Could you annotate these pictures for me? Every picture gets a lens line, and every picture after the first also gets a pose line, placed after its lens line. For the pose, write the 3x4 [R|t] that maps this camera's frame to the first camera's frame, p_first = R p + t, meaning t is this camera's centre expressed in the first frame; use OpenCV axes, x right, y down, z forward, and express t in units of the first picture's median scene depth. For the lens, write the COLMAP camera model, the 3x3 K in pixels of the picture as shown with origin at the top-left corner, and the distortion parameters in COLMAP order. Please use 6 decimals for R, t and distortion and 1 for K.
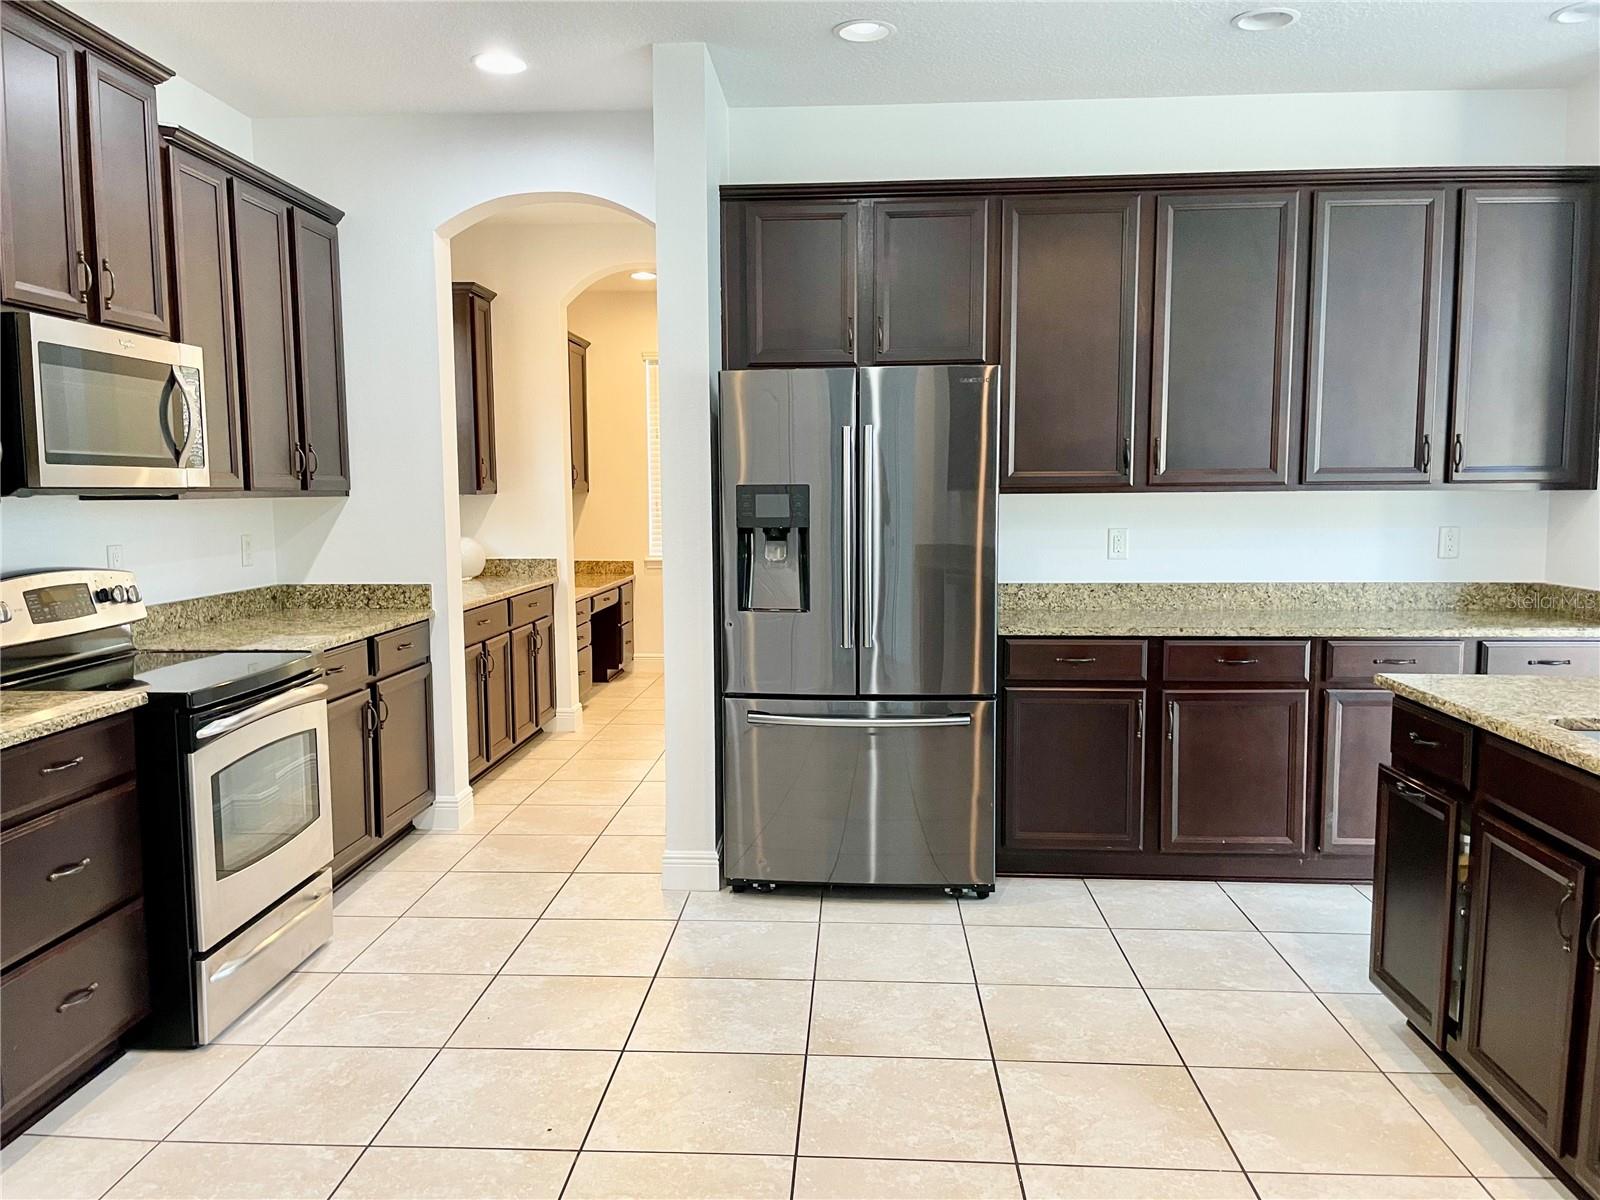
lens RADIAL K [[1214.3, 0, 800.0], [0, 1214.3, 600.0], [0, 0, 1]] dist [0.001422, 0.001520]
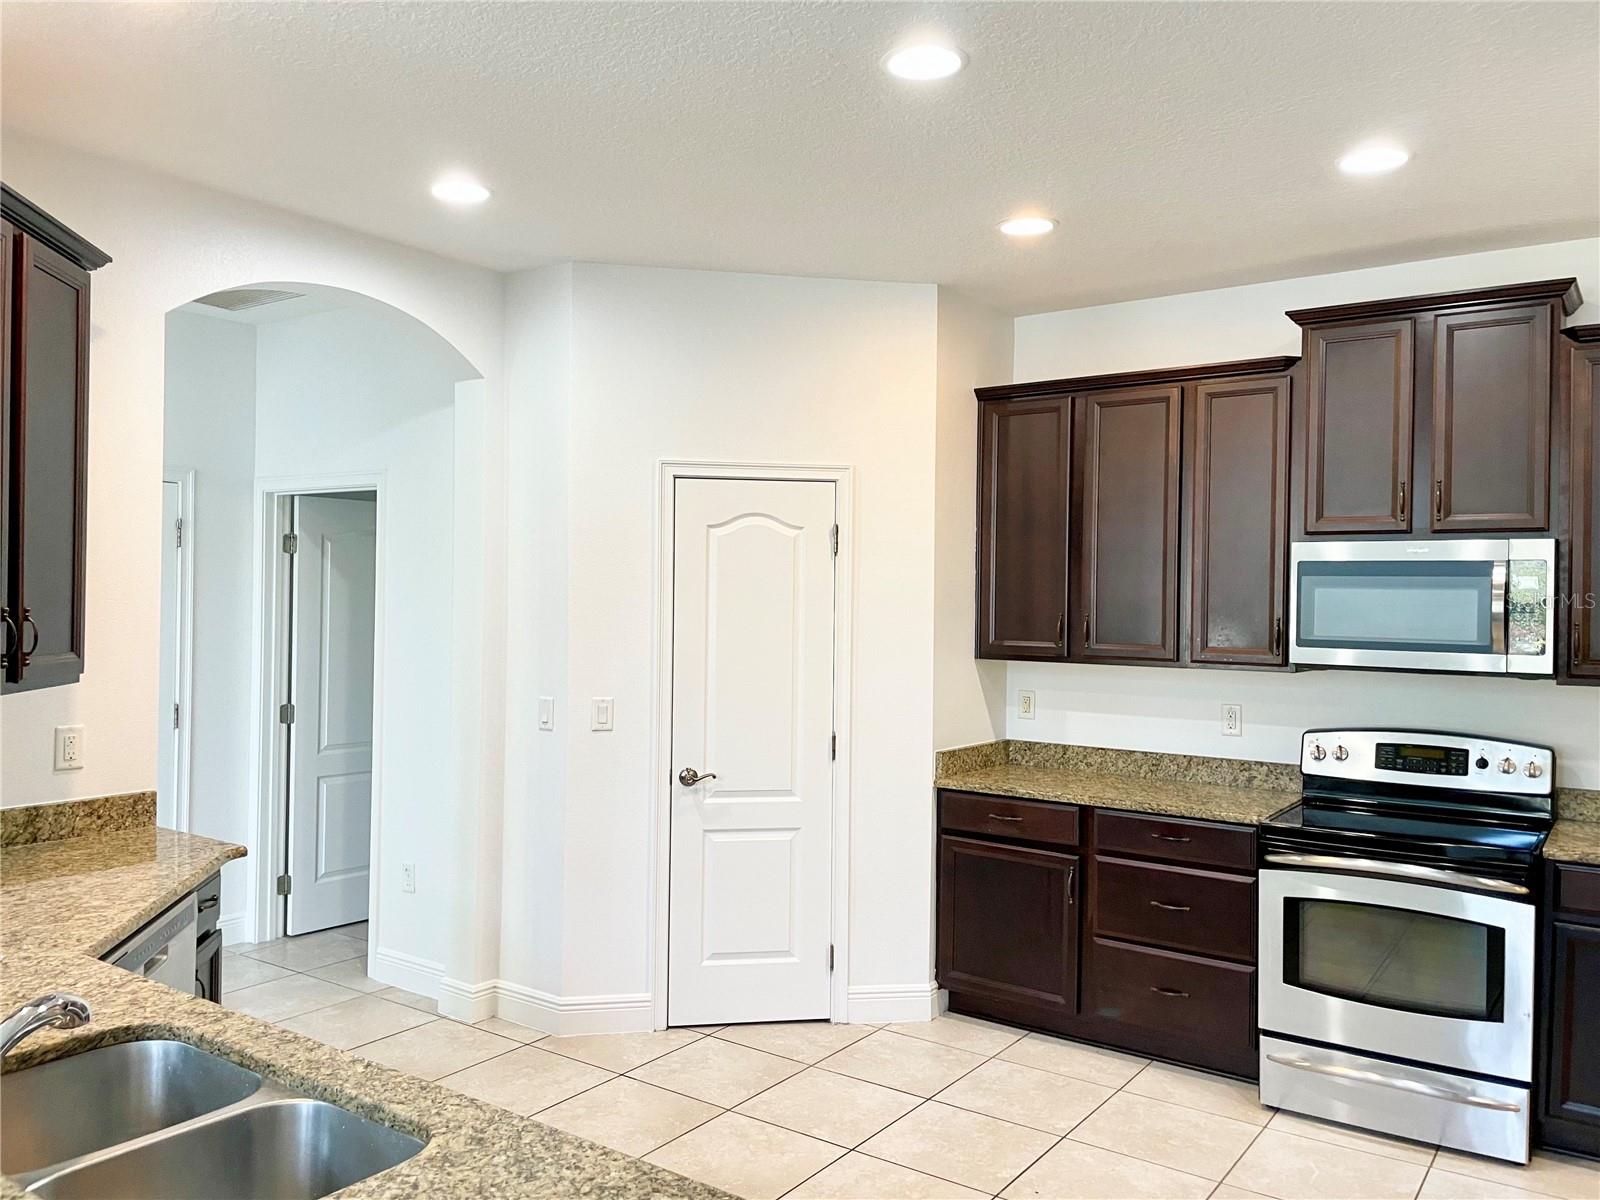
lens RADIAL K [[1320.4, 0, 800.0], [0, 1320.4, 600.0], [0, 0, 1]] dist [0.069558, 0.002492]
pose [[-0.568651, -0.004929, -0.822564, 0.974365], [-0.094043, 0.993815, 0.059058, -0.201952], [0.817185, 0.110940, -0.565597, 1.392582]]
